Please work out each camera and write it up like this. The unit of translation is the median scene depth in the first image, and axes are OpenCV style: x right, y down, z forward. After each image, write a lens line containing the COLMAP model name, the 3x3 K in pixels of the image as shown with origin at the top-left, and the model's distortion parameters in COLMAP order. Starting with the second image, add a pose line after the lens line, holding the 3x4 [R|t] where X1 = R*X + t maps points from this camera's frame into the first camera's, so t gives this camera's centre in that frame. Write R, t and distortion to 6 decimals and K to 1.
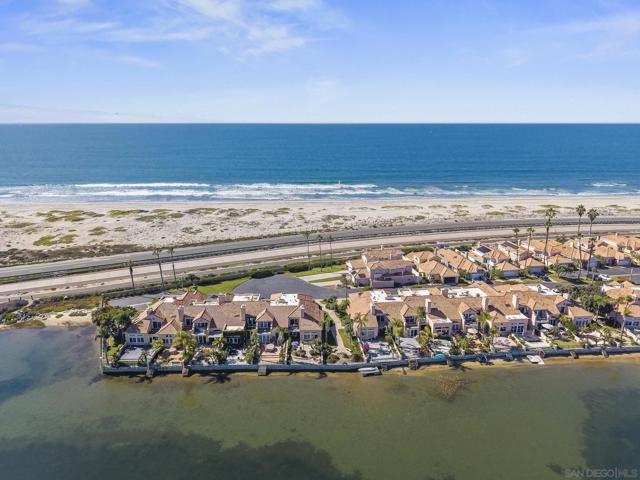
lens RADIAL K [[435.8, 0, 320.0], [0, 435.8, 240.0], [0, 0, 1]] dist [0.023255, -0.004547]
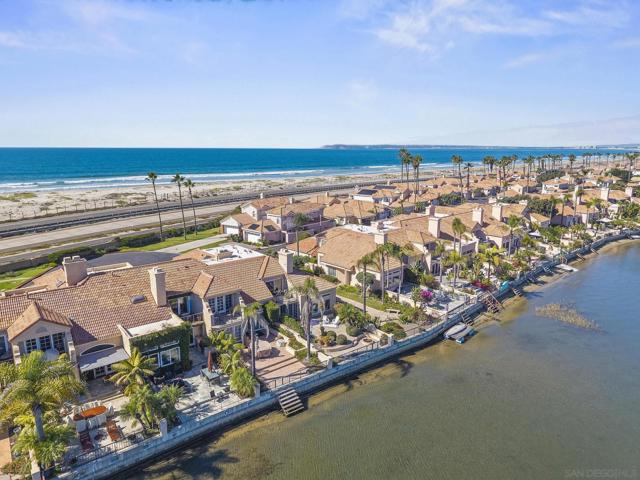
lens RADIAL K [[435.8, 0, 320.0], [0, 435.8, 240.0], [0, 0, 1]] dist [0.003431, -0.001671]
pose [[0.794419, -0.128217, 0.593682, -0.306164], [0.158341, 0.987384, 0.001365, 0.158110], [-0.586367, 0.092920, 0.804698, 0.643022]]
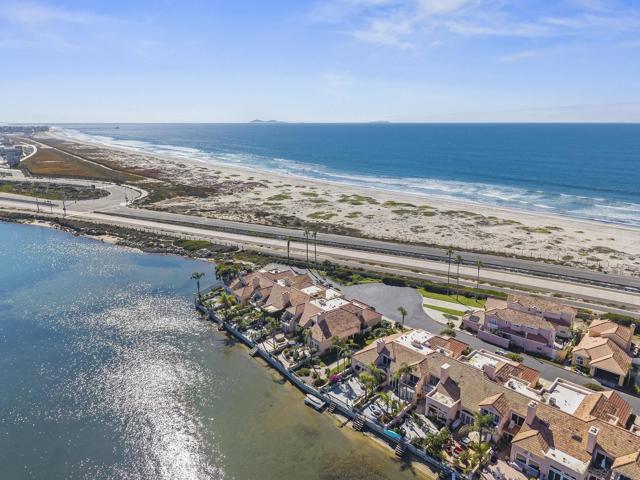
lens RADIAL K [[436.2, 0, 322.1], [0, 436.2, 232.2], [0, 0, 1]] dist [0.032057, -0.001178]
pose [[0.613052, 0.197245, -0.765024, 0.702814], [-0.211974, 0.973893, 0.081232, -0.102309], [0.761074, 0.112366, 0.638858, 0.396412]]
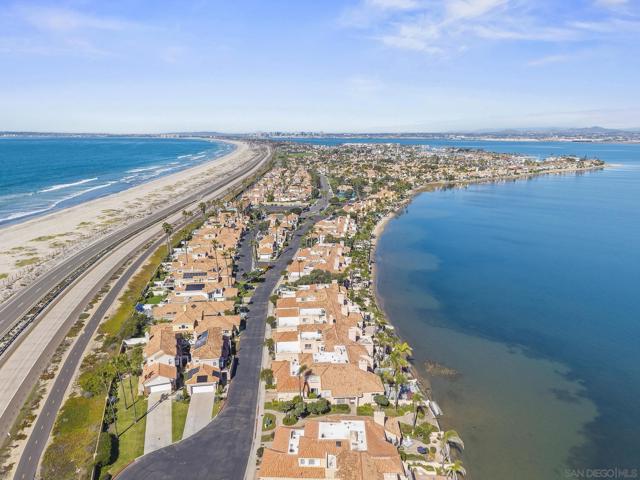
lens RADIAL K [[435.8, 0, 320.0], [0, 435.8, 240.0], [0, 0, 1]] dist [0.003431, -0.001671]
pose [[0.045019, -0.236232, 0.970653, -0.705957], [0.258038, 0.941415, 0.217149, -0.306446], [-0.965085, 0.240690, 0.103338, 1.028601]]
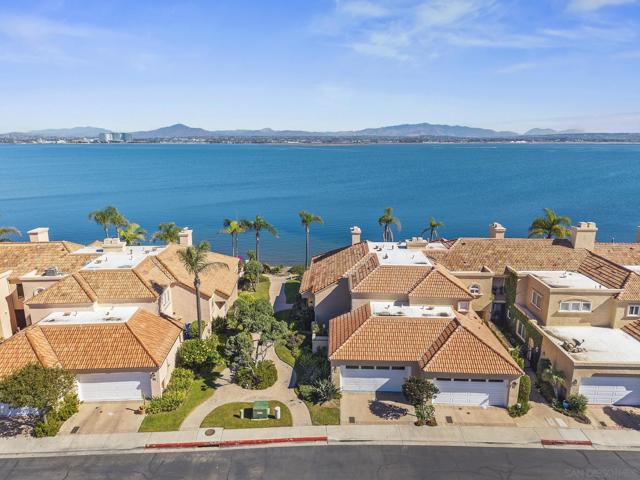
lens RADIAL K [[428.7, 0, 320.0], [0, 428.7, 240.0], [0, 0, 1]] dist [0.018176, -0.004627]
pose [[-0.998670, -0.004098, 0.051399, -0.023897], [0.020367, 0.884425, 0.466238, -0.033541], [-0.047369, 0.466665, -0.883165, 1.483377]]
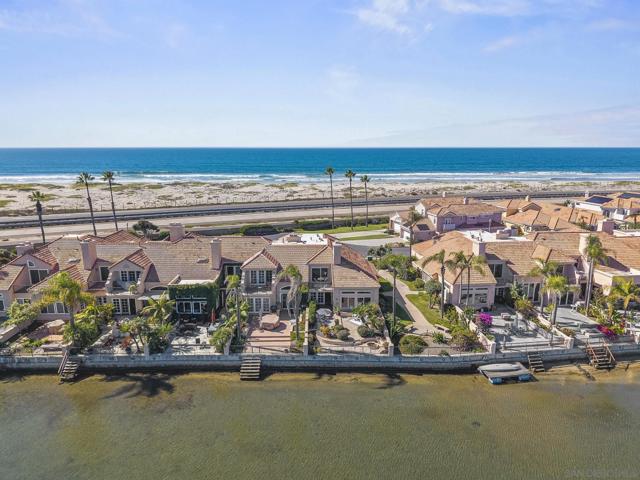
lens RADIAL K [[435.8, 0, 320.0], [0, 435.8, 240.0], [0, 0, 1]] dist [0.003431, -0.001671]
pose [[0.999934, 0.003384, -0.010996, -0.058606], [-0.003958, 0.998606, -0.052642, 0.189259], [0.010802, 0.052682, 0.998553, 0.551900]]
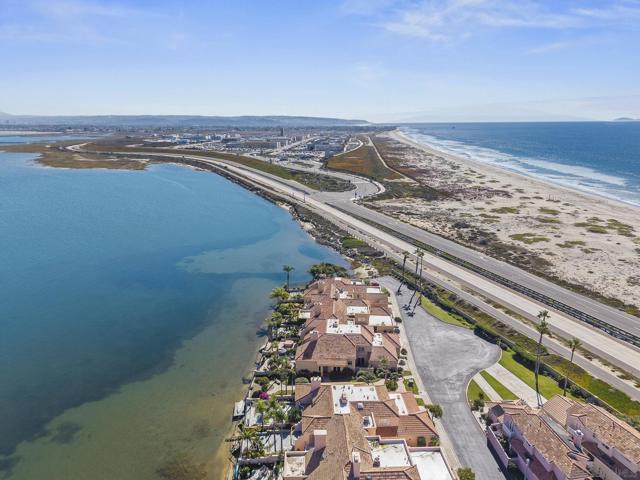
lens RADIAL K [[435.8, 0, 320.0], [0, 435.8, 240.0], [0, 0, 1]] dist [0.023255, -0.004547]
pose [[-0.083280, 0.265089, -0.960621, 0.831636], [-0.260137, 0.924763, 0.277746, -0.296623], [0.961974, 0.273024, -0.008055, 1.033665]]
